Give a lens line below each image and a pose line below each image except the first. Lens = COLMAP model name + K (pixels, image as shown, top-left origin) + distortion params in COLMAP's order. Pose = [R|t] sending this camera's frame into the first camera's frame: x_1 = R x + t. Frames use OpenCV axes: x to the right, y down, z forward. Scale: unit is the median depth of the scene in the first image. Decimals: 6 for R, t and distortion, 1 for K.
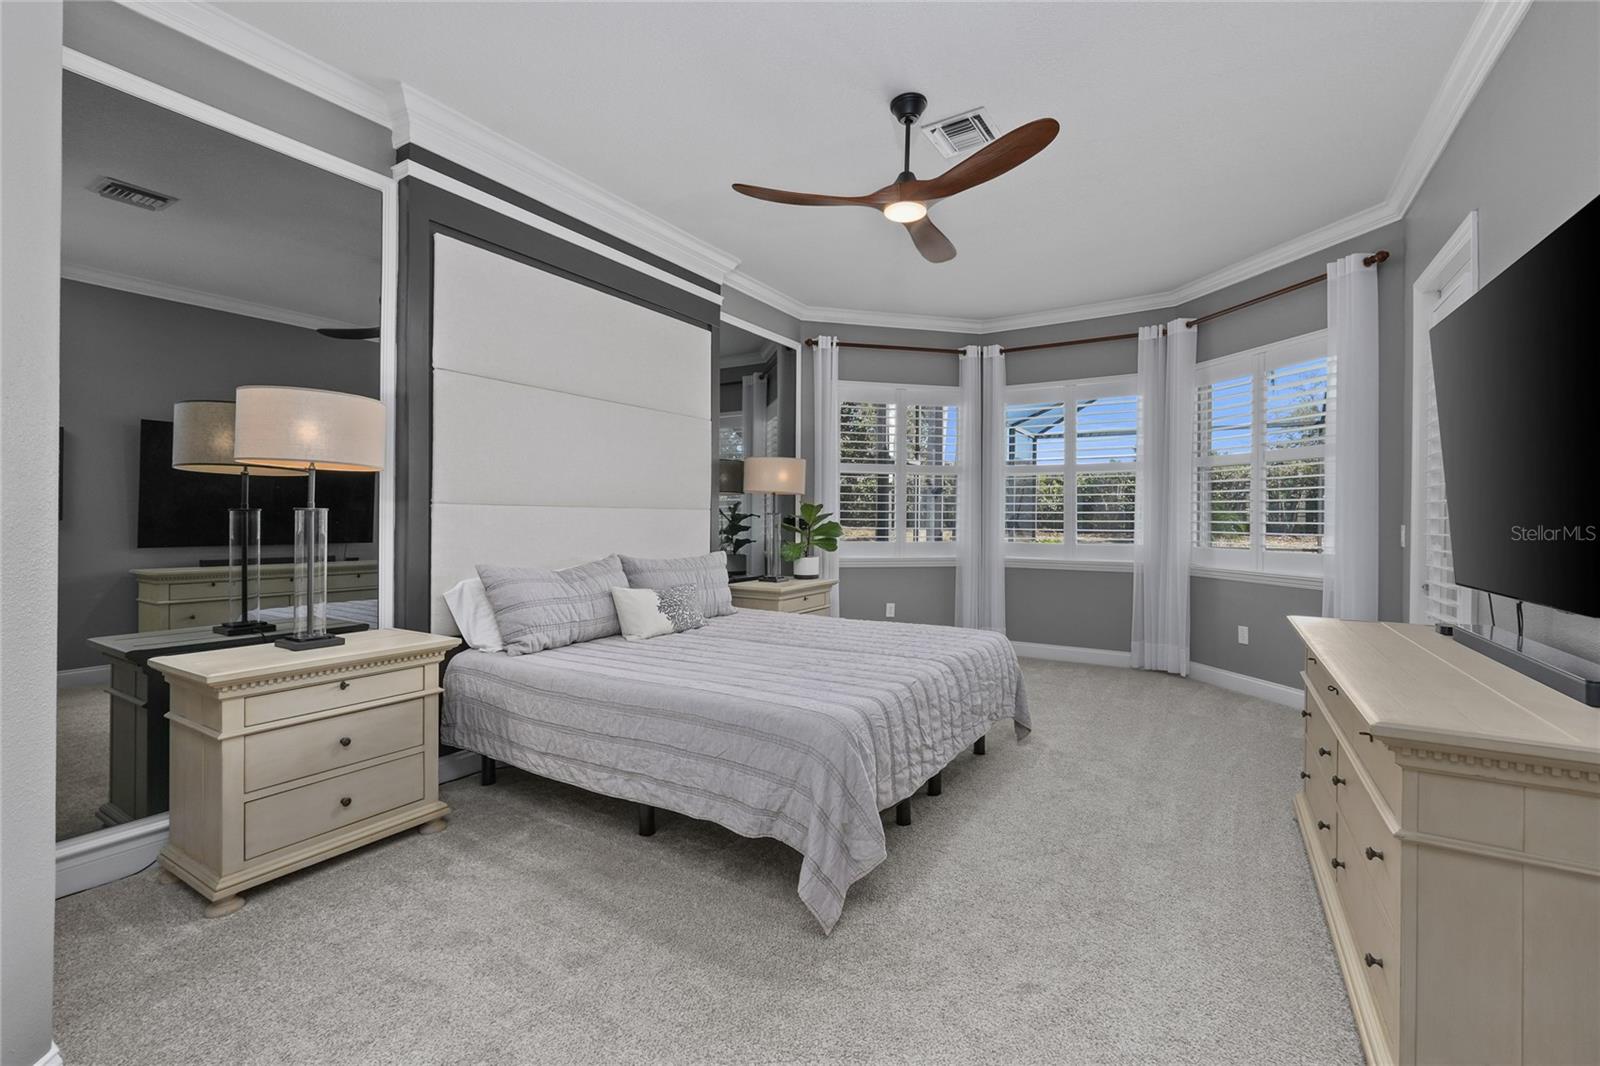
lens RADIAL K [[715.5, 0, 800.7], [0, 715.5, 517.3], [0, 0, 1]] dist [-0.027053, -0.000063]
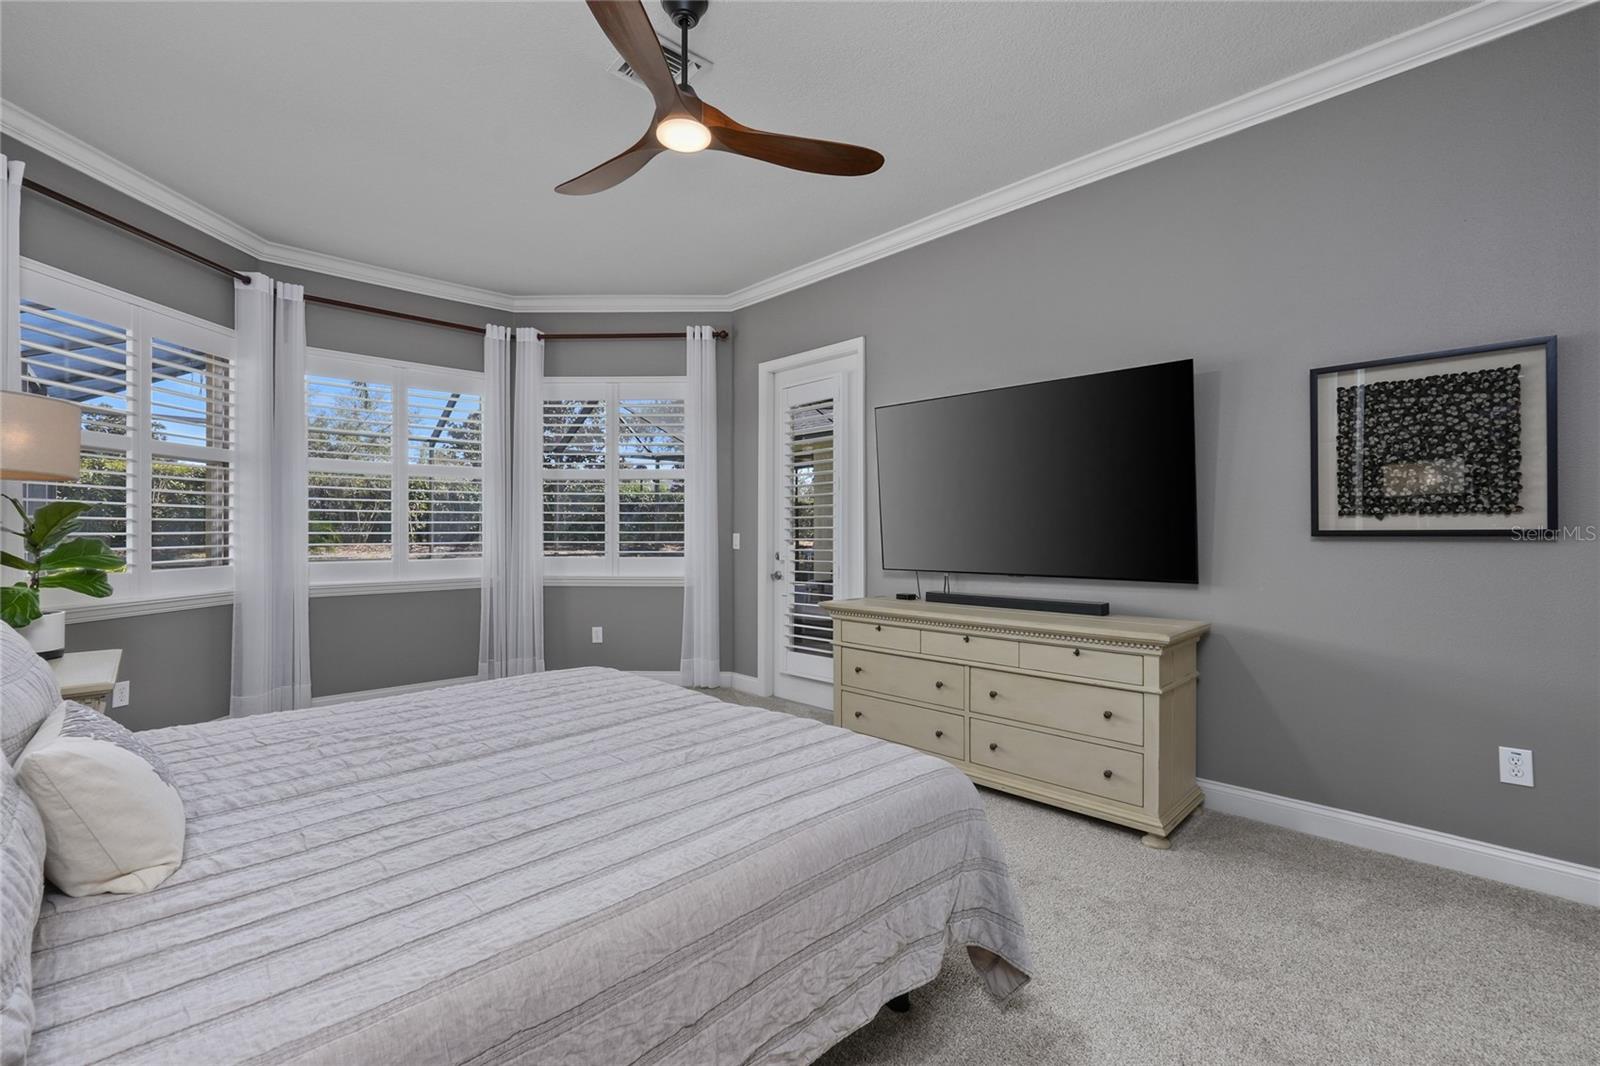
lens RADIAL K [[697.1, 0, 800.0], [0, 697.1, 533.0], [0, 0, 1]] dist [-0.000131, 0.000228]
pose [[0.230359, -0.009926, 0.973055, -0.329728], [0.000605, 0.999949, 0.010057, -0.002945], [-0.973106, -0.001728, 0.230353, 0.406803]]
